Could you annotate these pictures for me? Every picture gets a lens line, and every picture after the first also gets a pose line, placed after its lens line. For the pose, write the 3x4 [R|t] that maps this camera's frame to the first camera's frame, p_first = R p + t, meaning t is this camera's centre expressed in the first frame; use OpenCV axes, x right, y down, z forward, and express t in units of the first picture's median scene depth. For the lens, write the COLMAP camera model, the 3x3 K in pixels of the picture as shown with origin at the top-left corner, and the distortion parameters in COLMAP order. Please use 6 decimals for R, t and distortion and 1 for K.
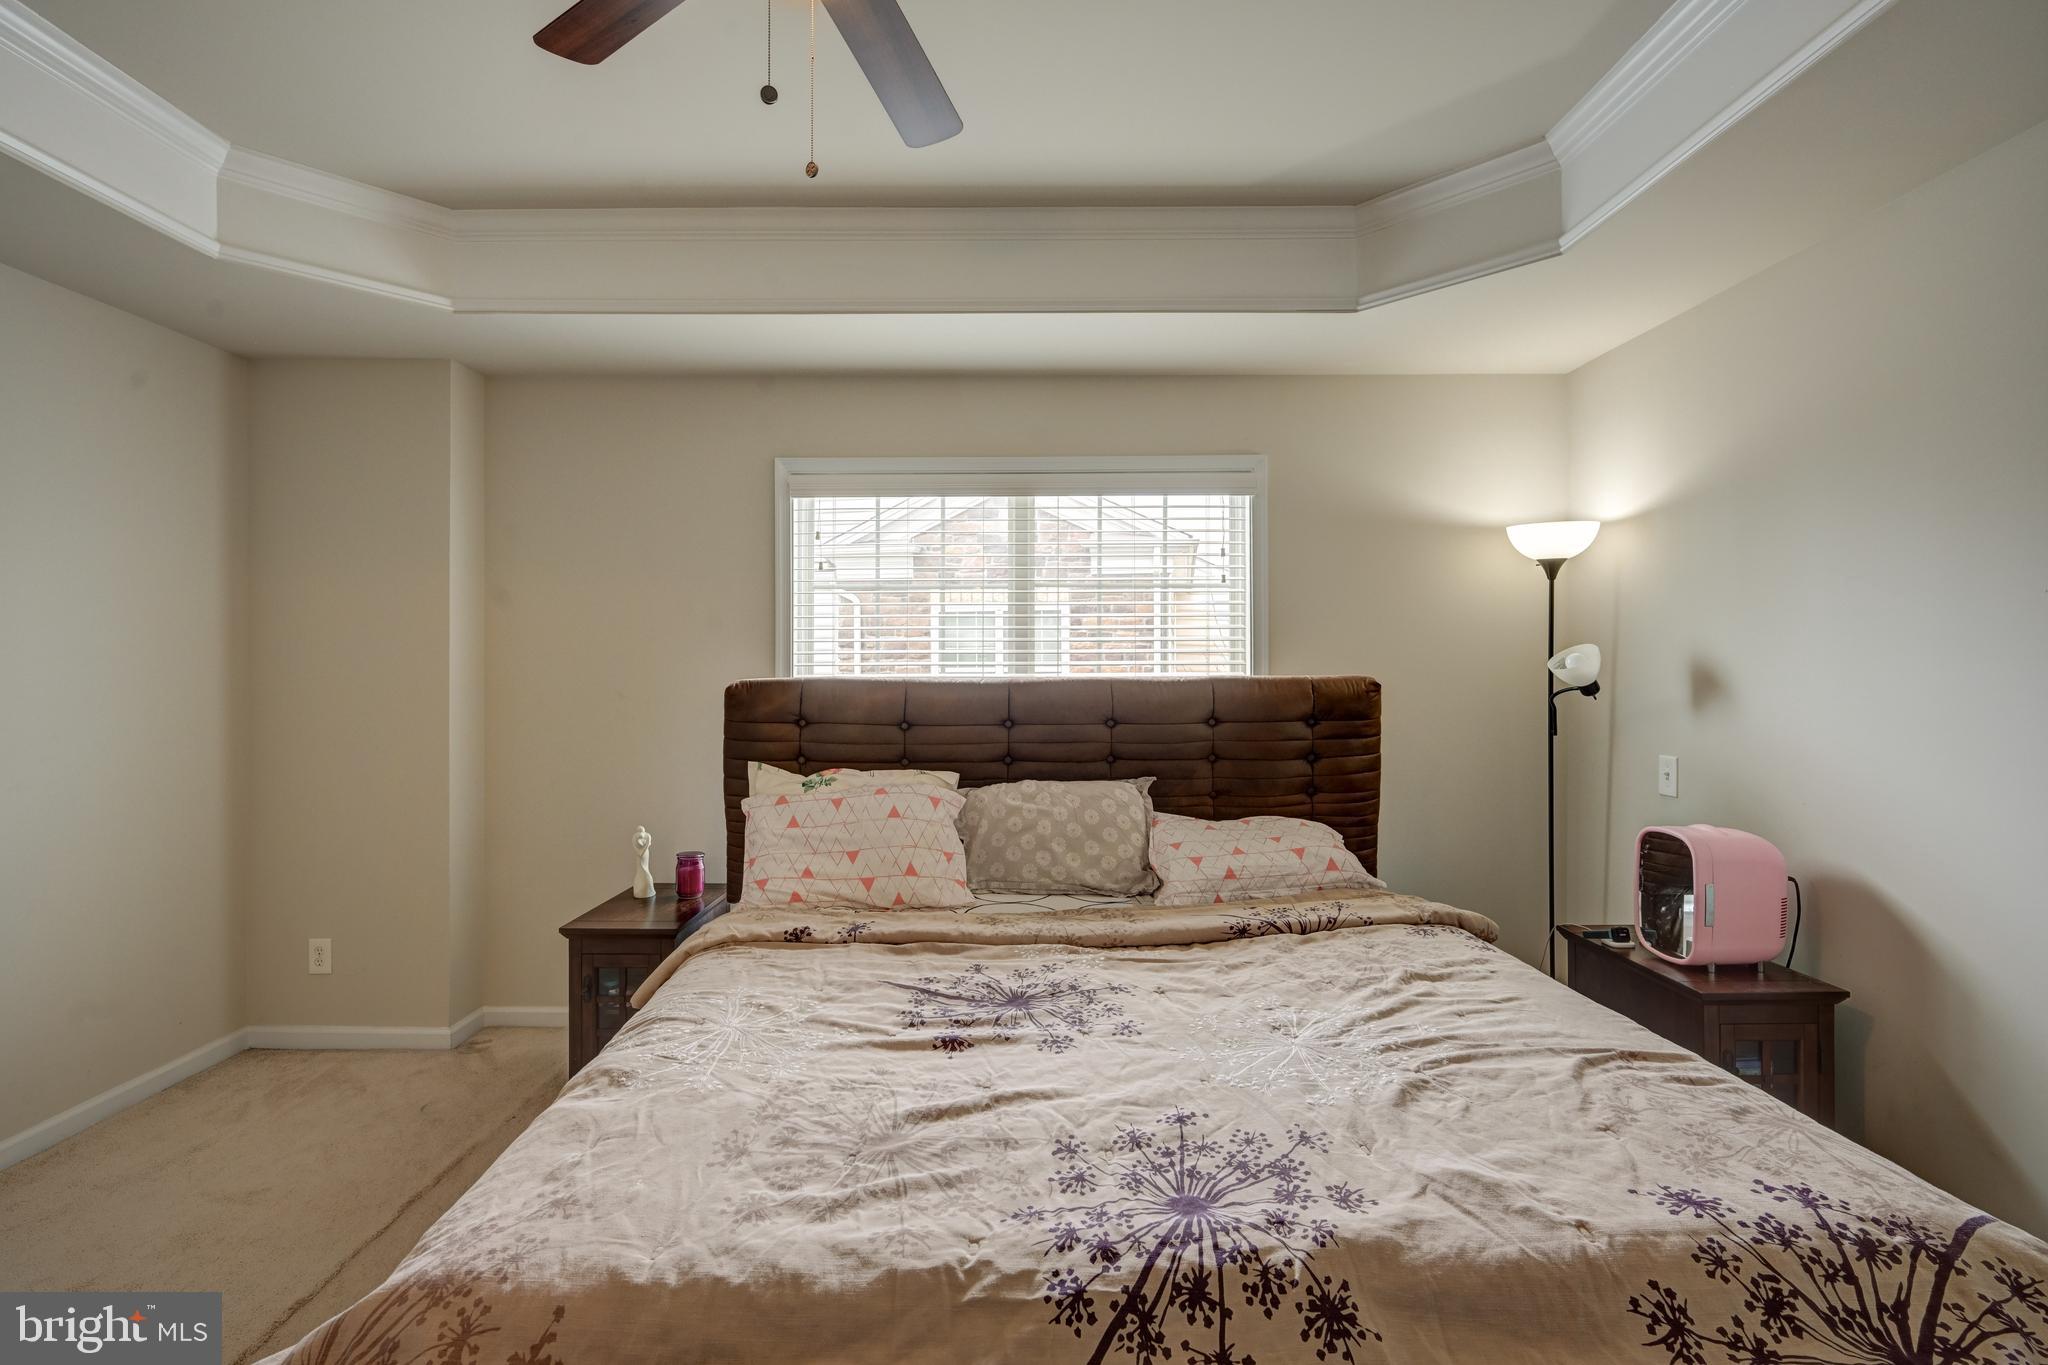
lens RADIAL K [[910.1, 0, 1035.2], [0, 910.1, 657.1], [0, 0, 1]] dist [-0.000510, 0.000359]
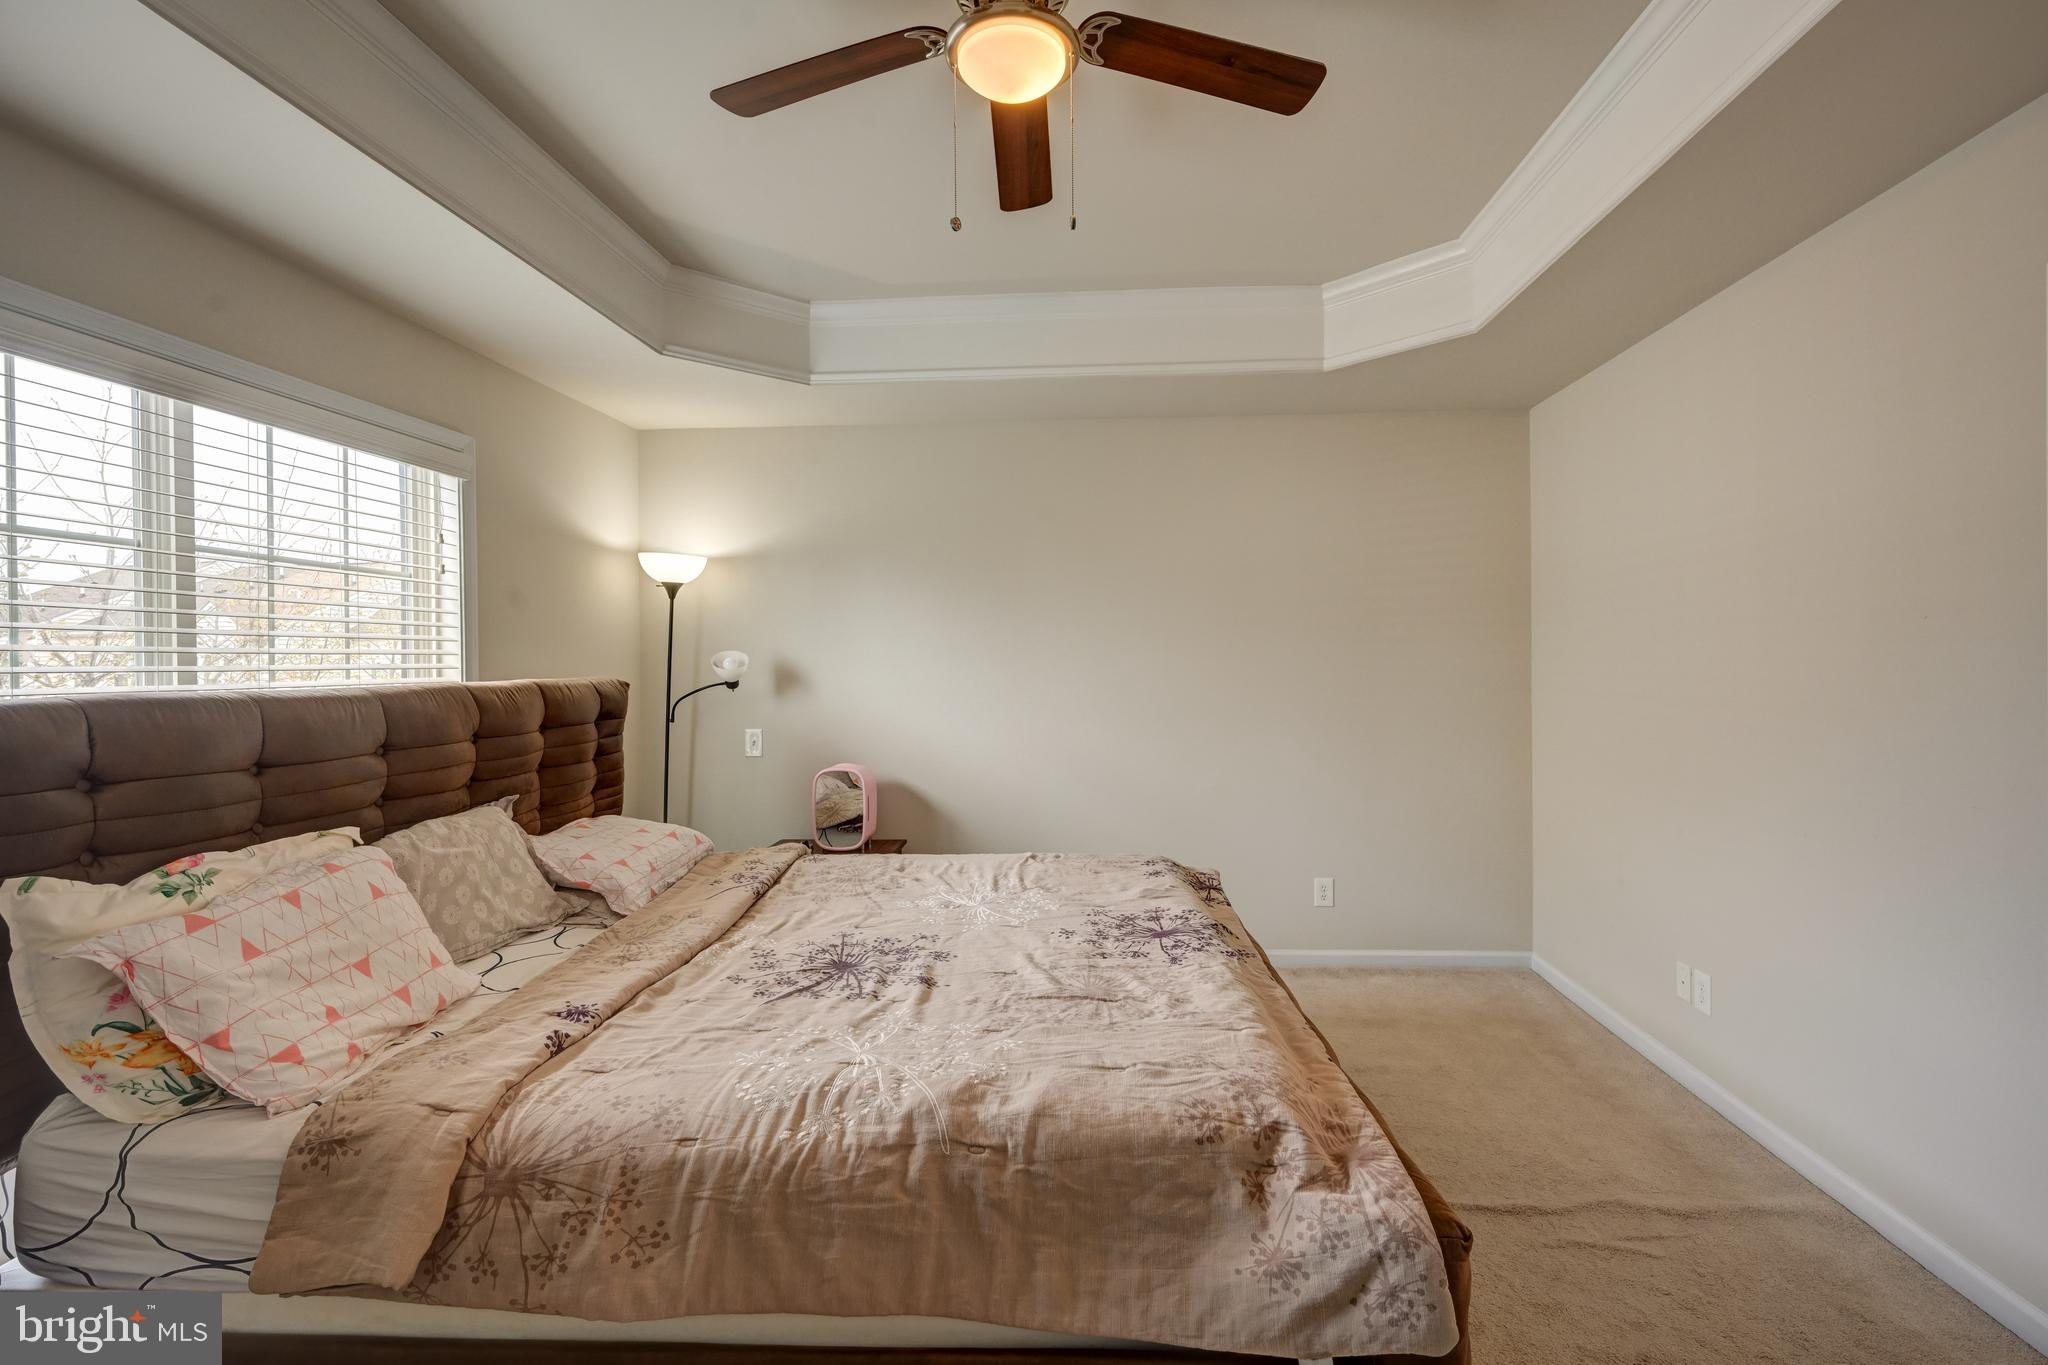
lens RADIAL K [[910.1, 0, 1035.2], [0, 910.1, 657.1], [0, 0, 1]] dist [-0.000510, 0.000359]
pose [[0.109623, 0.005322, 0.993959, -1.101359], [0.001997, 0.999982, -0.005575, 0.004434], [-0.993971, 0.002596, 0.109611, 0.633029]]
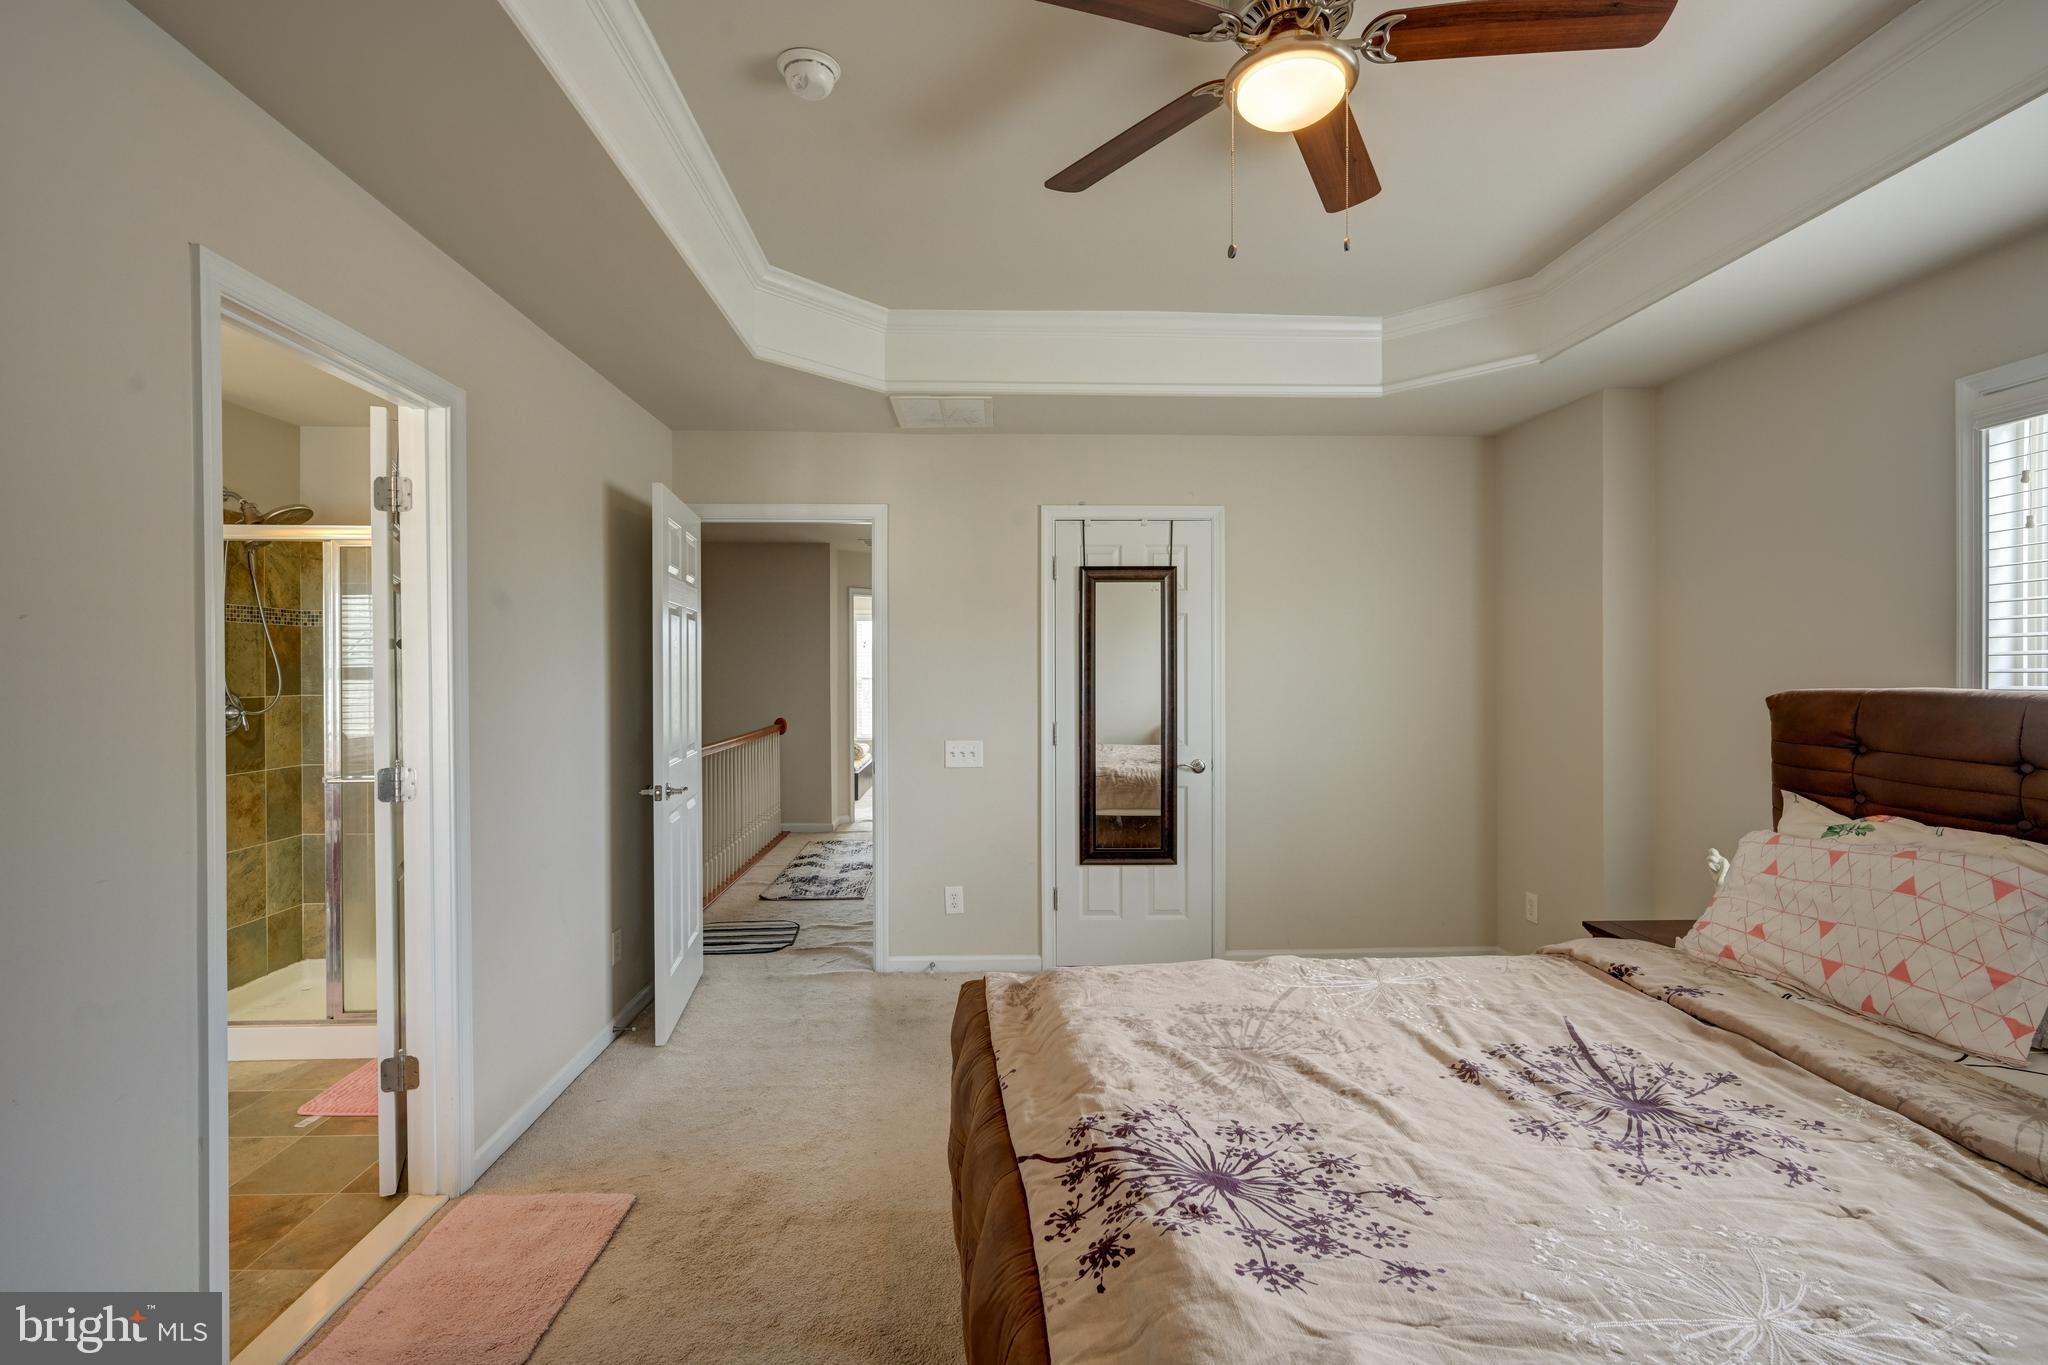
lens RADIAL K [[941.5, 0, 1024.6], [0, 941.5, 673.9], [0, 0, 1]] dist [0.001540, 0.000527]
pose [[0.042414, 0.003440, -0.999094, 0.757289], [0.011562, 0.999925, 0.003934, -0.000939], [0.999033, -0.011719, 0.042371, 0.435751]]
